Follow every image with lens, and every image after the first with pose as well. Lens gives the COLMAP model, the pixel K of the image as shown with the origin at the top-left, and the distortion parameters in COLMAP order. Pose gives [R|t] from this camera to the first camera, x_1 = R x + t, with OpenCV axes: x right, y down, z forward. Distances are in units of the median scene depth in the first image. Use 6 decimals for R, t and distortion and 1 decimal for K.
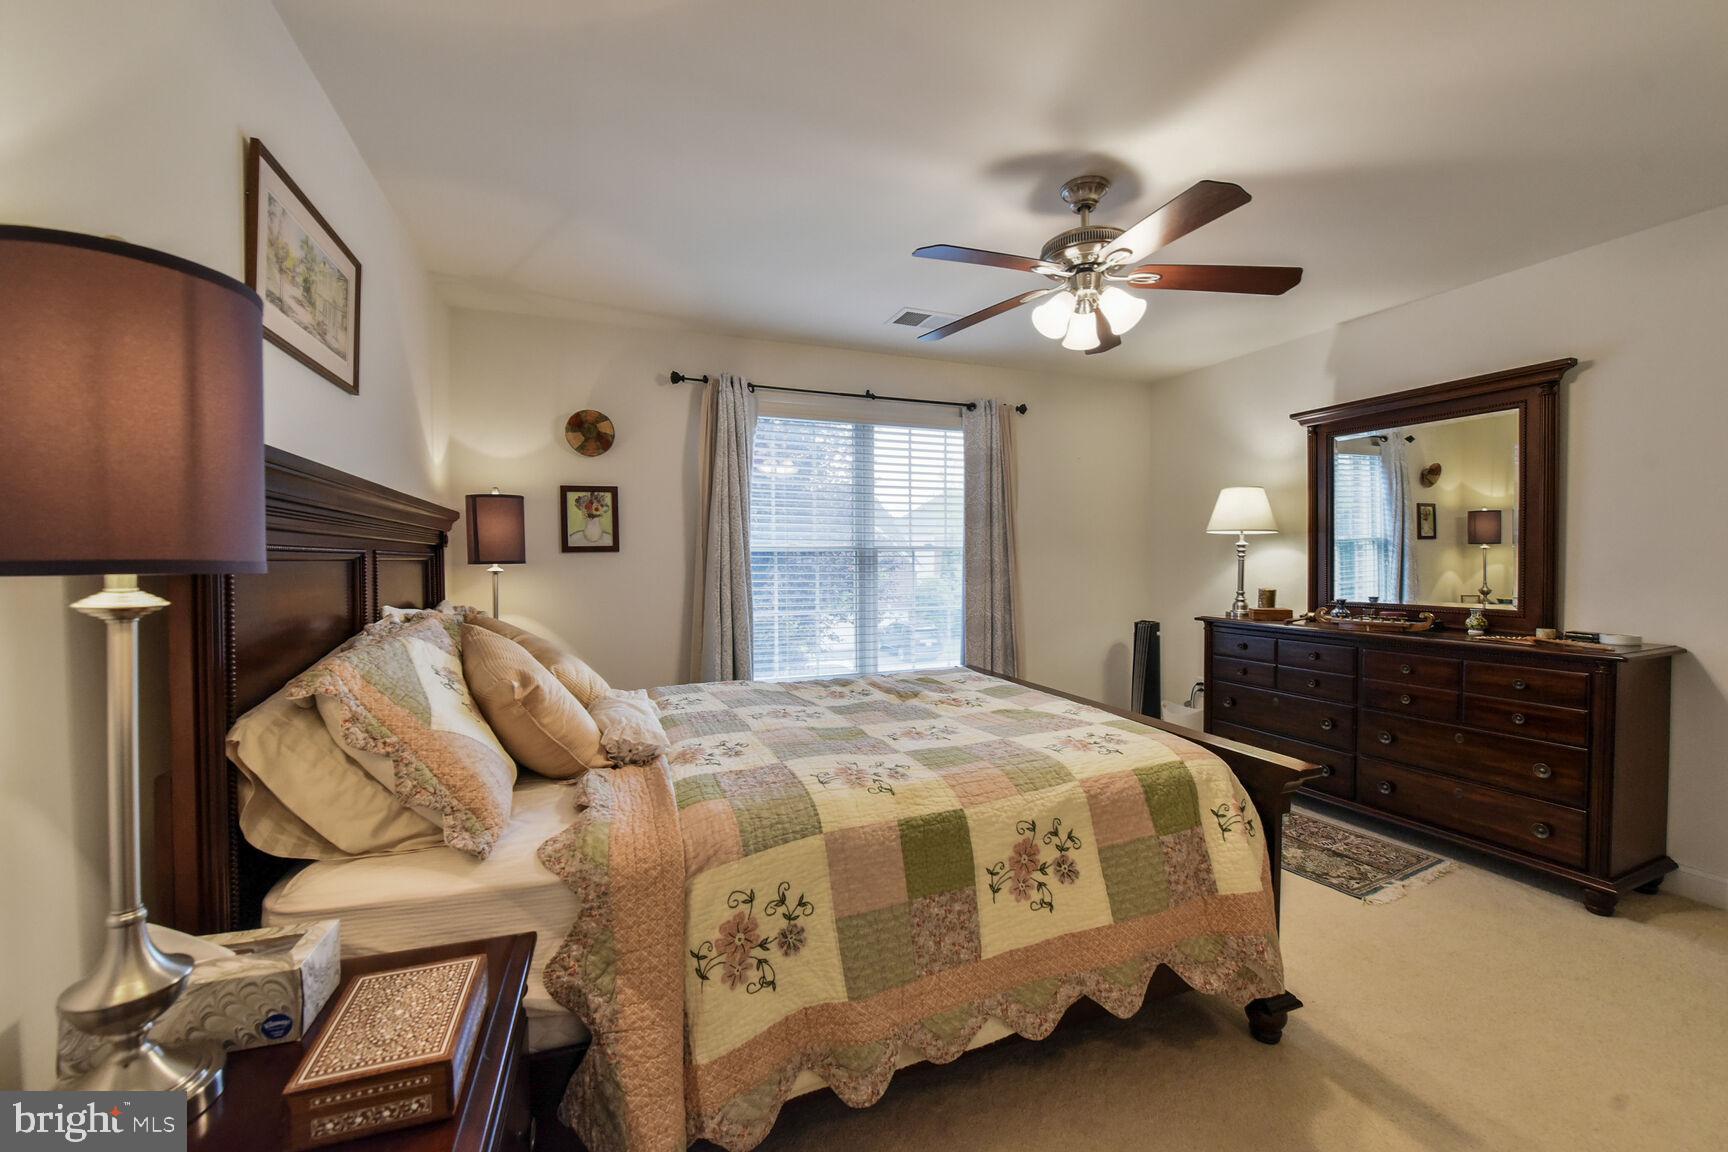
lens RADIAL K [[696.6, 0, 867.0], [0, 696.6, 569.6], [0, 0, 1]] dist [-0.005557, -0.000314]
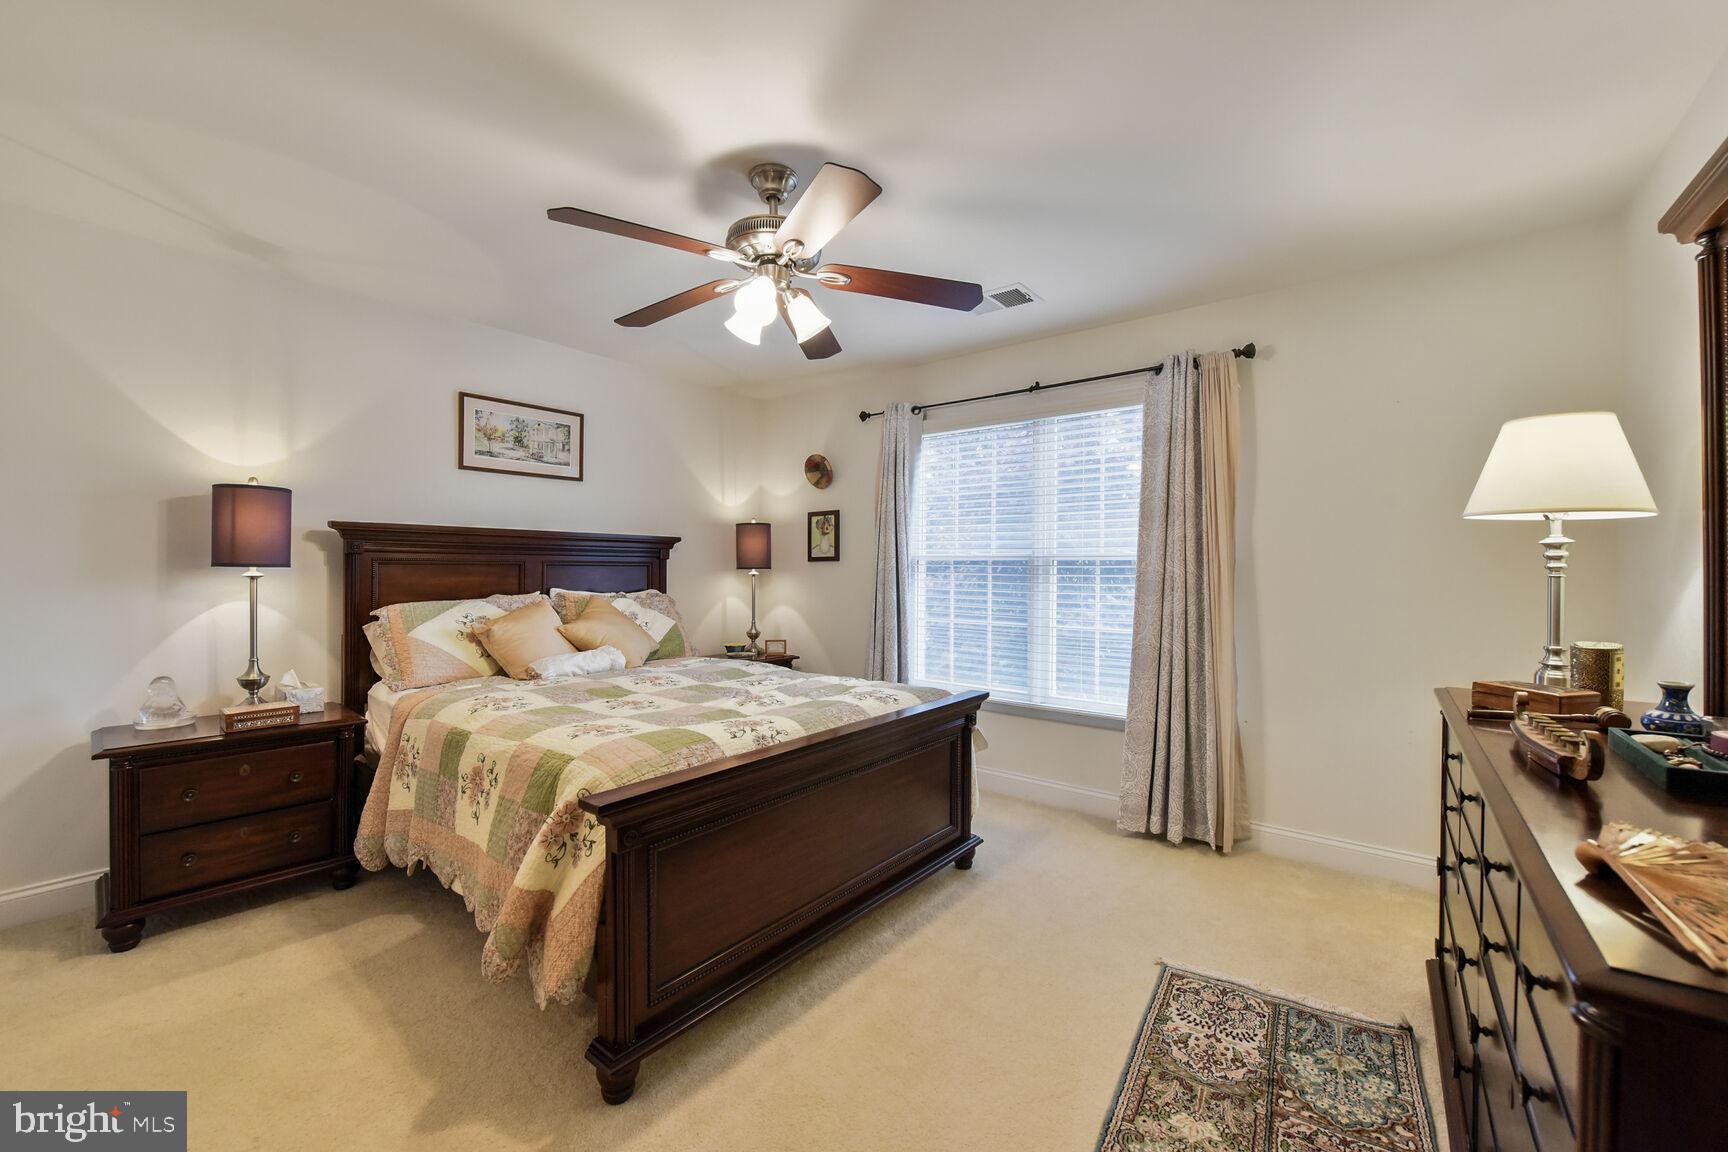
lens RADIAL K [[696.6, 0, 865.6], [0, 696.6, 571.4], [0, 0, 1]] dist [-0.005557, -0.000314]
pose [[0.489899, 0.011384, -0.871705, 0.780896], [-0.021025, 0.999778, 0.001240, -0.009223], [0.871526, 0.017720, 0.490029, 0.420783]]
